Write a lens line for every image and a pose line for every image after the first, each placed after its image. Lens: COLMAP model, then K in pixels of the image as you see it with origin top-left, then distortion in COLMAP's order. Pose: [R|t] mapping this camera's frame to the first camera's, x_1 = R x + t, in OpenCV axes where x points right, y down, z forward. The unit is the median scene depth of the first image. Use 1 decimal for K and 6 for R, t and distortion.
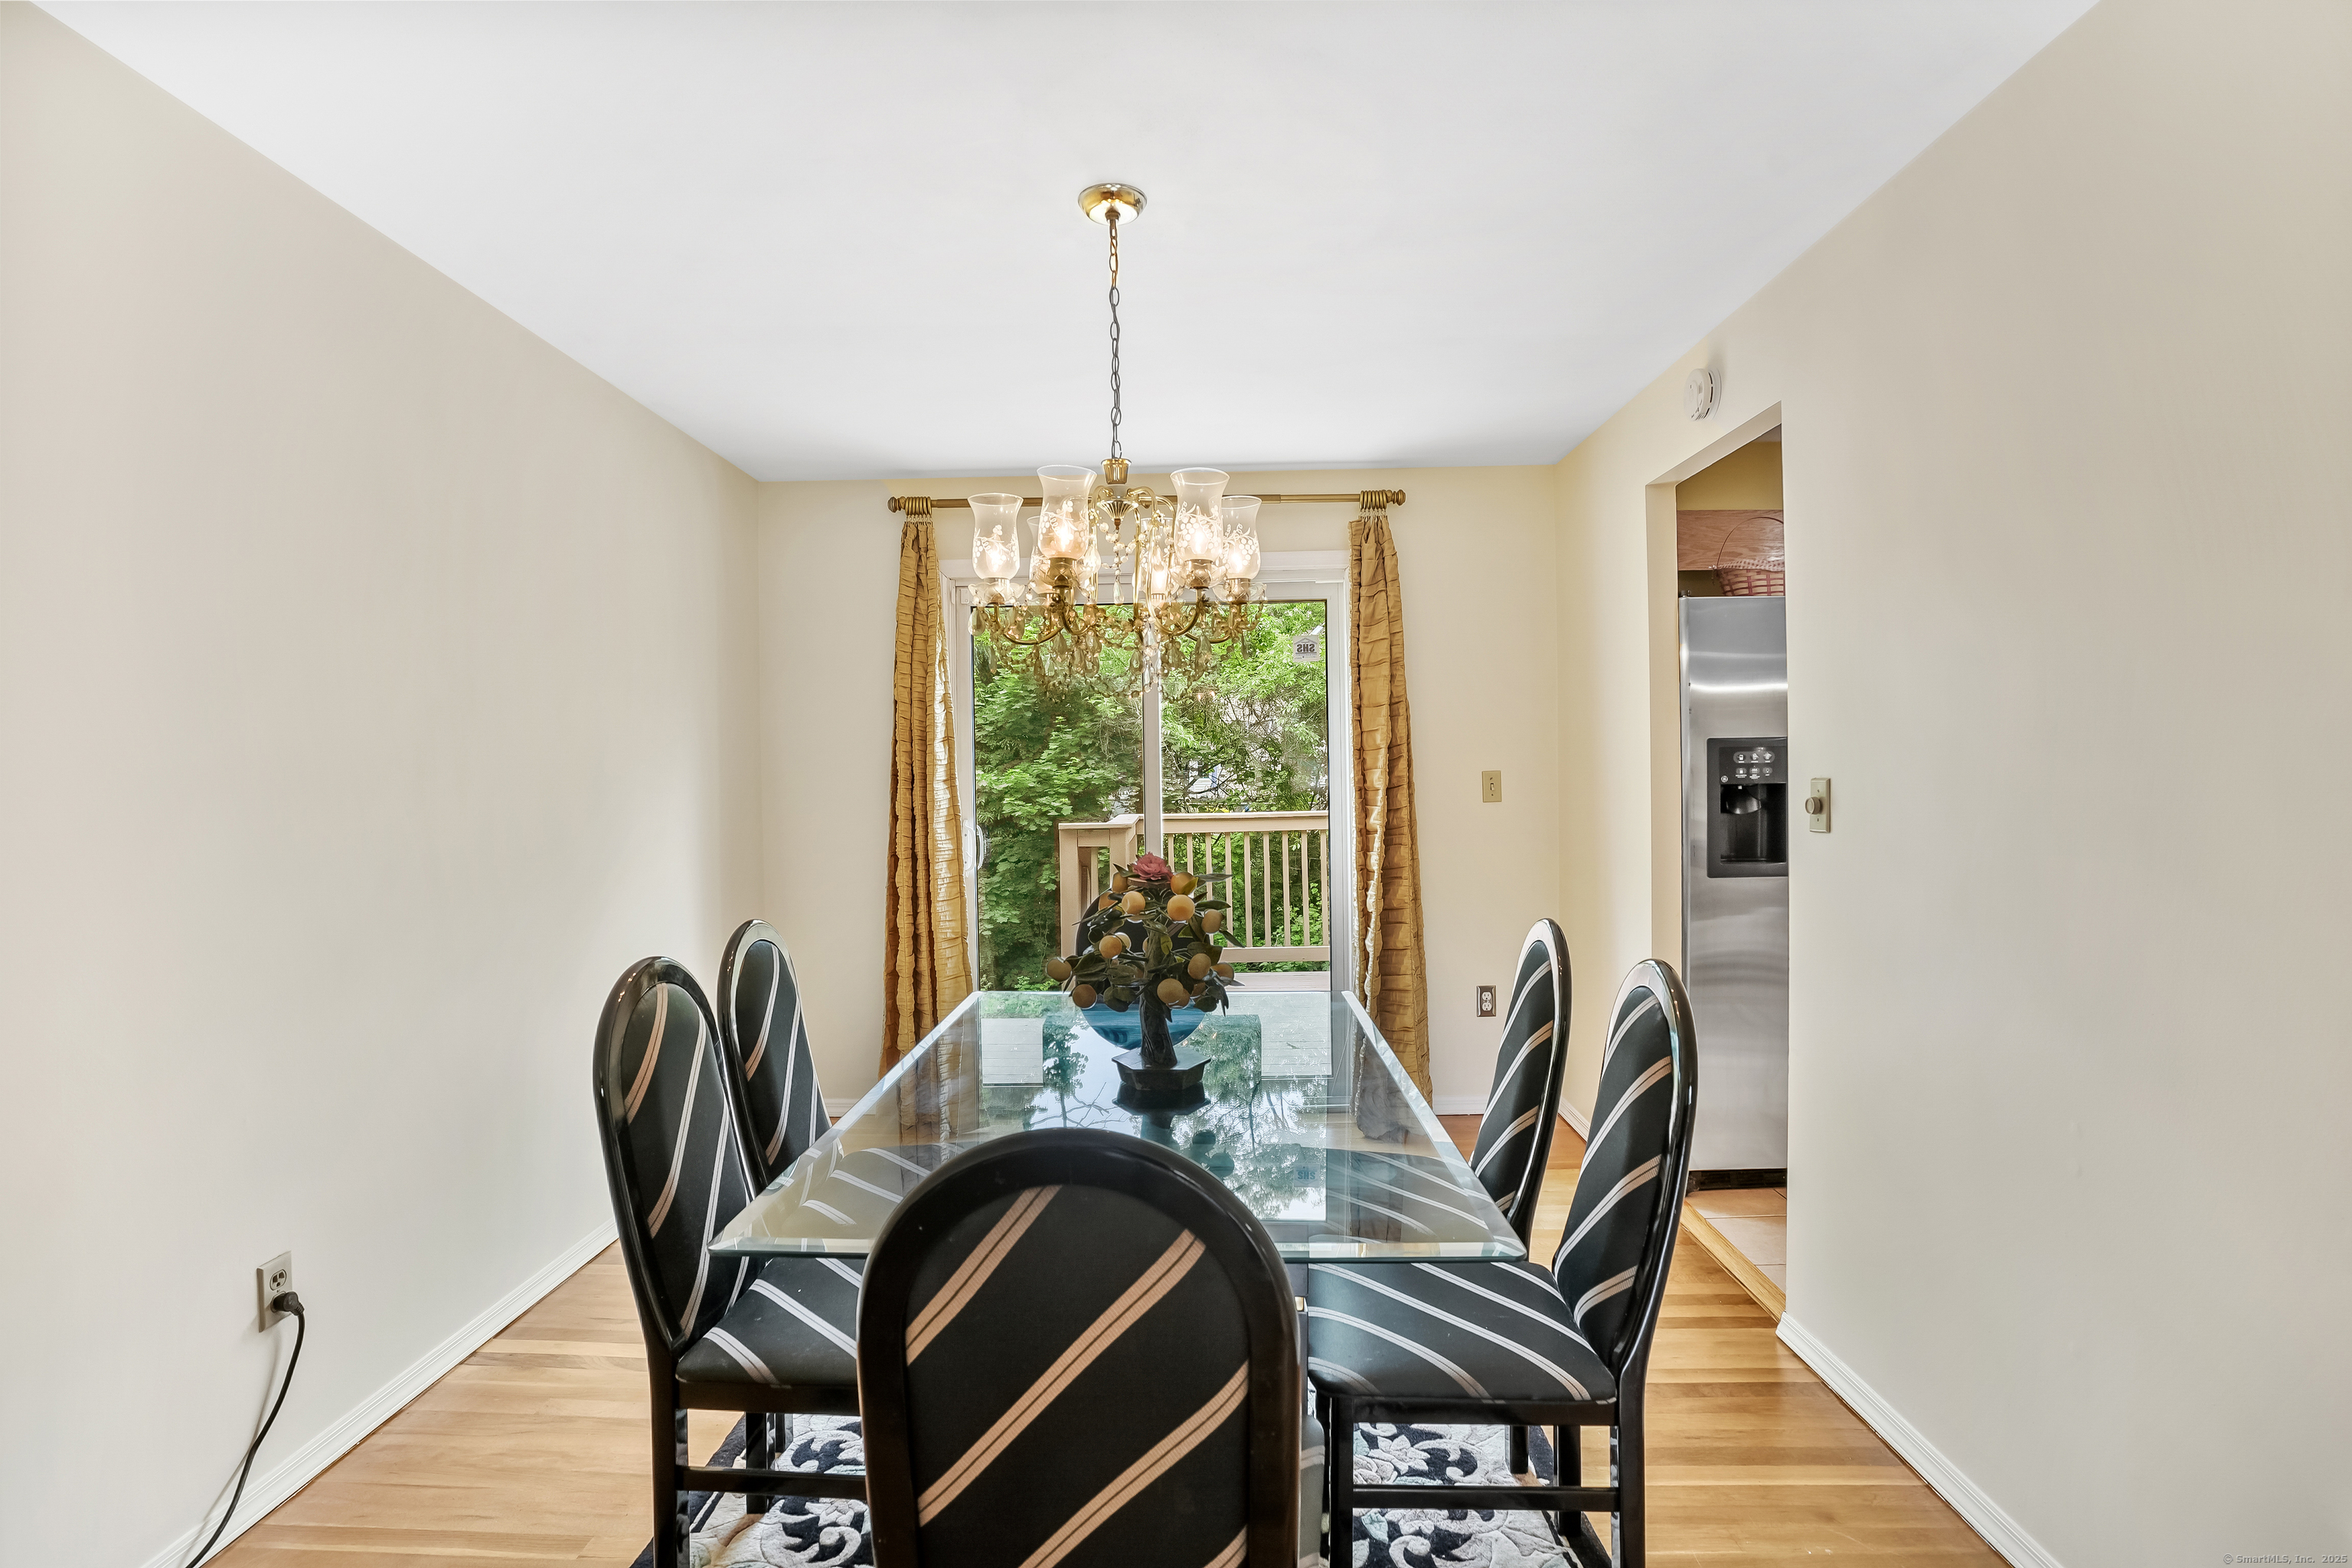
lens RADIAL K [[1142.5, 0, 1179.9], [0, 1142.5, 791.3], [0, 0, 1]] dist [-0.079160, 0.036746]
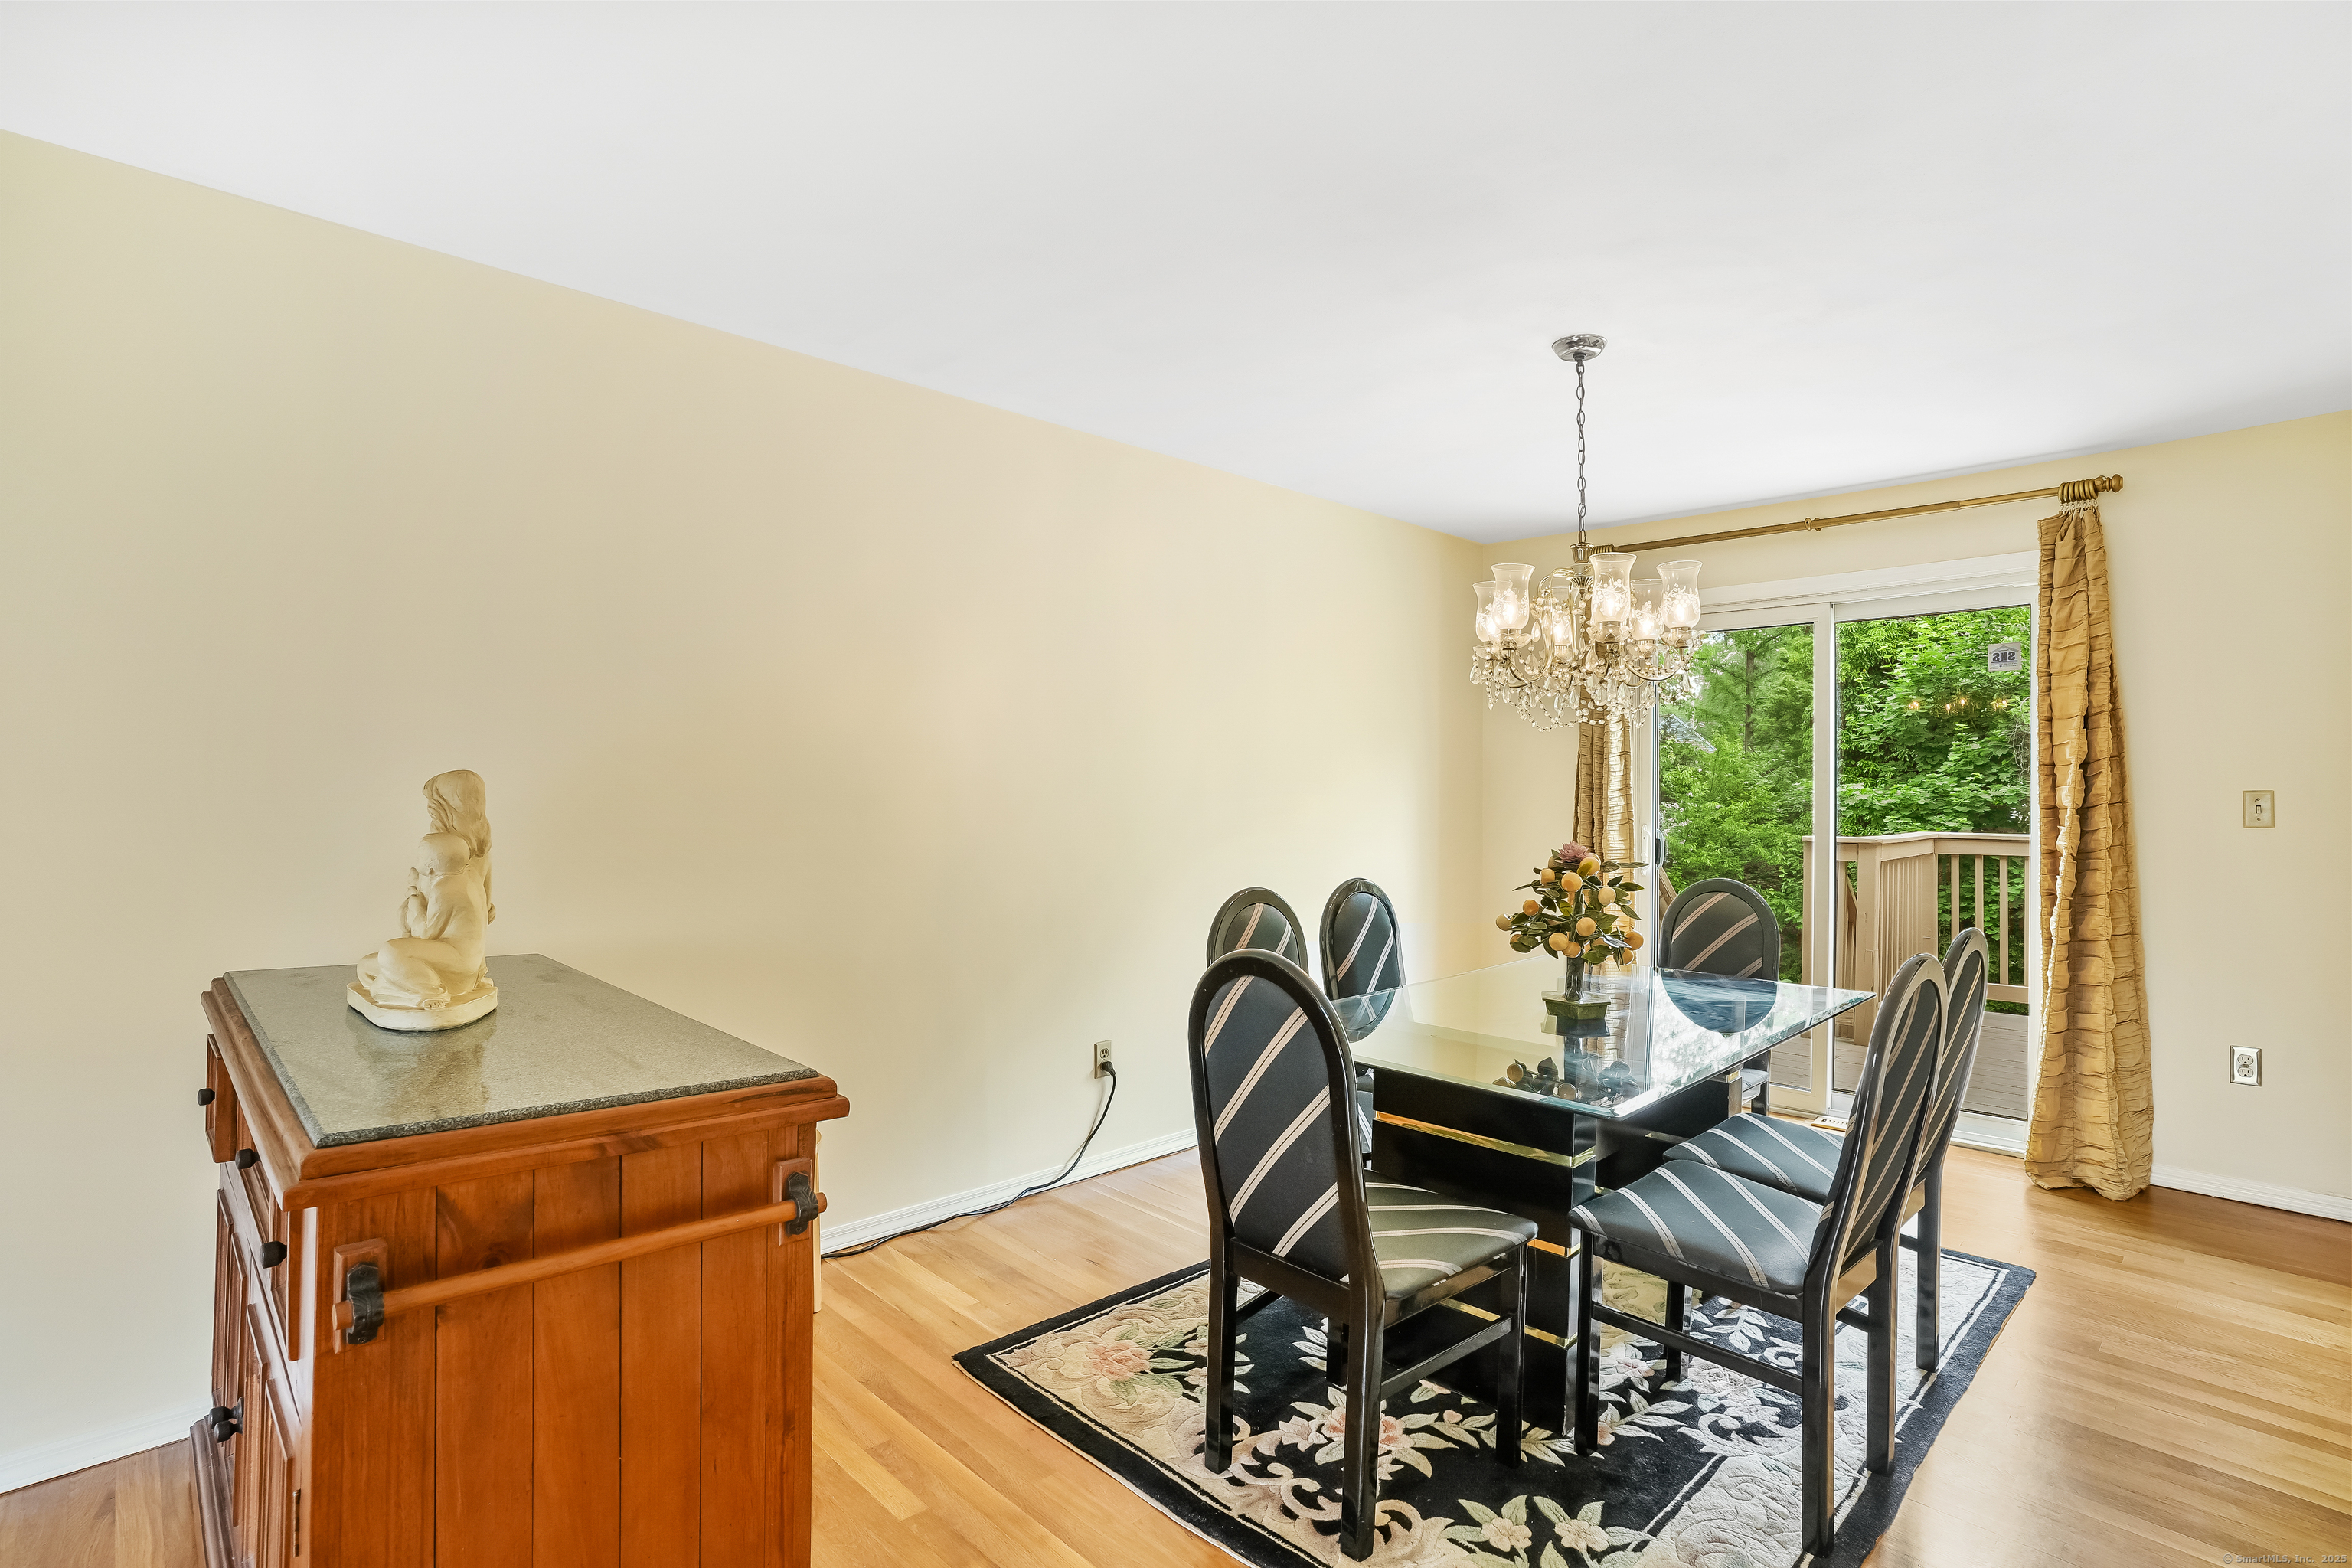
lens RADIAL K [[1142.5, 0, 1179.9], [0, 1142.5, 791.3], [0, 0, 1]] dist [-0.079160, 0.036746]
pose [[0.718248, 0.020407, -0.695488, 0.275380], [-0.026411, 0.999649, 0.002057, 0.001558], [0.695286, 0.016891, 0.718535, -0.133896]]
